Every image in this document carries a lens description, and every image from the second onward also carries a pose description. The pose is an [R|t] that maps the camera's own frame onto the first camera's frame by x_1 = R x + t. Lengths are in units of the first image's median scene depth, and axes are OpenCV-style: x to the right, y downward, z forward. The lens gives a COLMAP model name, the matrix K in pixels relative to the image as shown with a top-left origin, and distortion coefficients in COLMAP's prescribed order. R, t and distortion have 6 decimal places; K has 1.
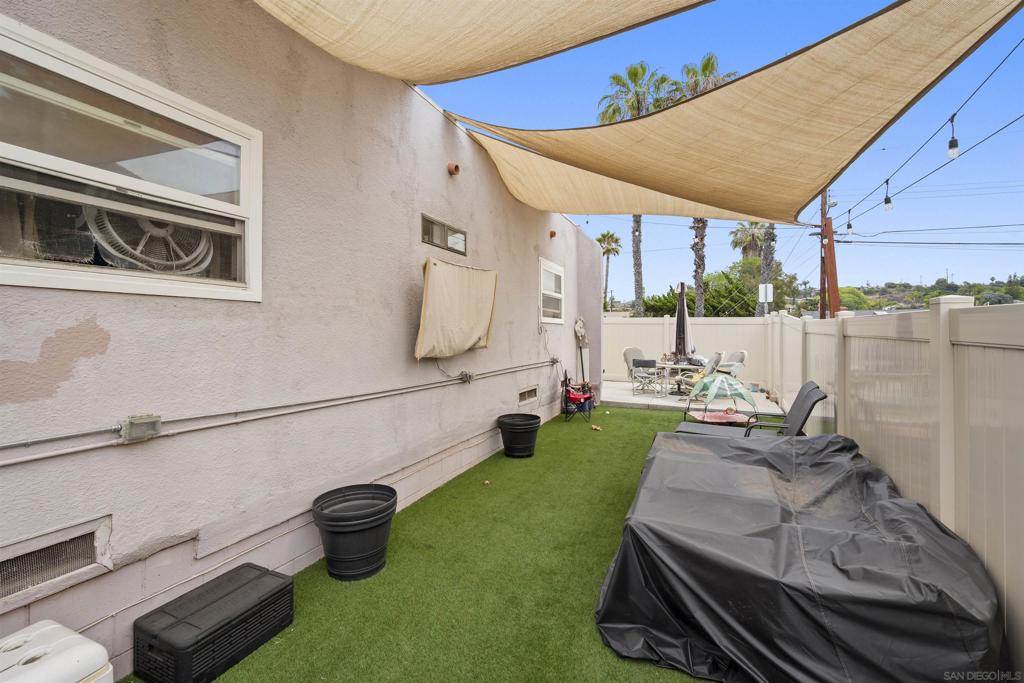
lens RADIAL K [[438.1, 0, 515.6], [0, 438.1, 334.8], [0, 0, 1]] dist [0.002472, 0.000522]
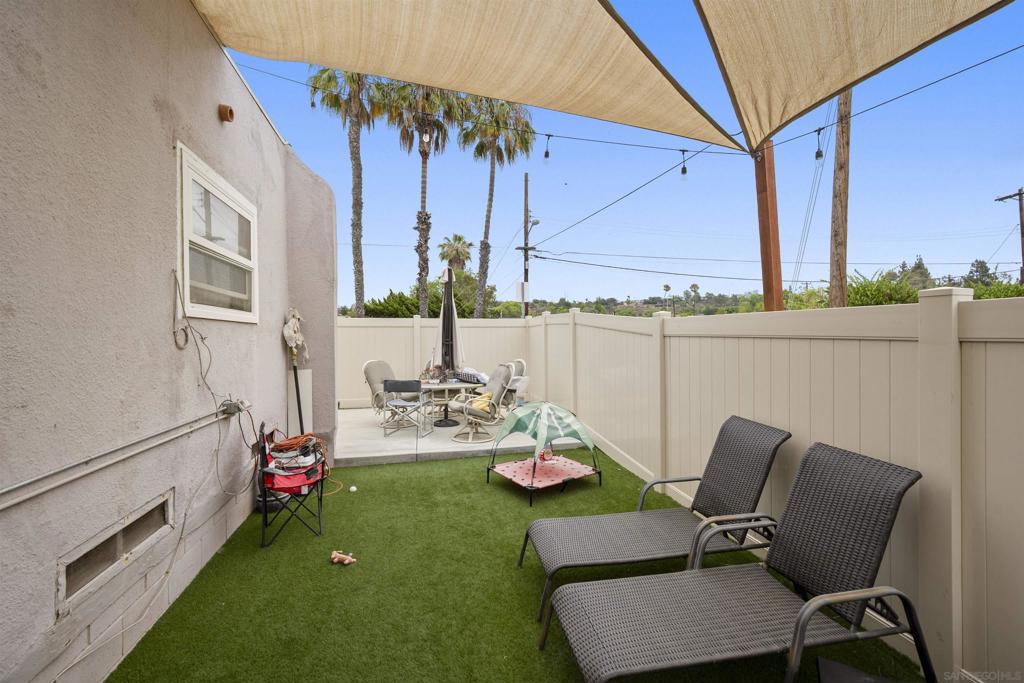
lens RADIAL K [[438.1, 0, 519.1], [0, 438.1, 337.8], [0, 0, 1]] dist [0.002472, 0.000522]
pose [[0.804400, -0.005619, 0.594061, 0.046954], [0.007731, 0.999970, -0.001010, -0.005387], [-0.594038, 0.005405, 0.804419, 0.379316]]
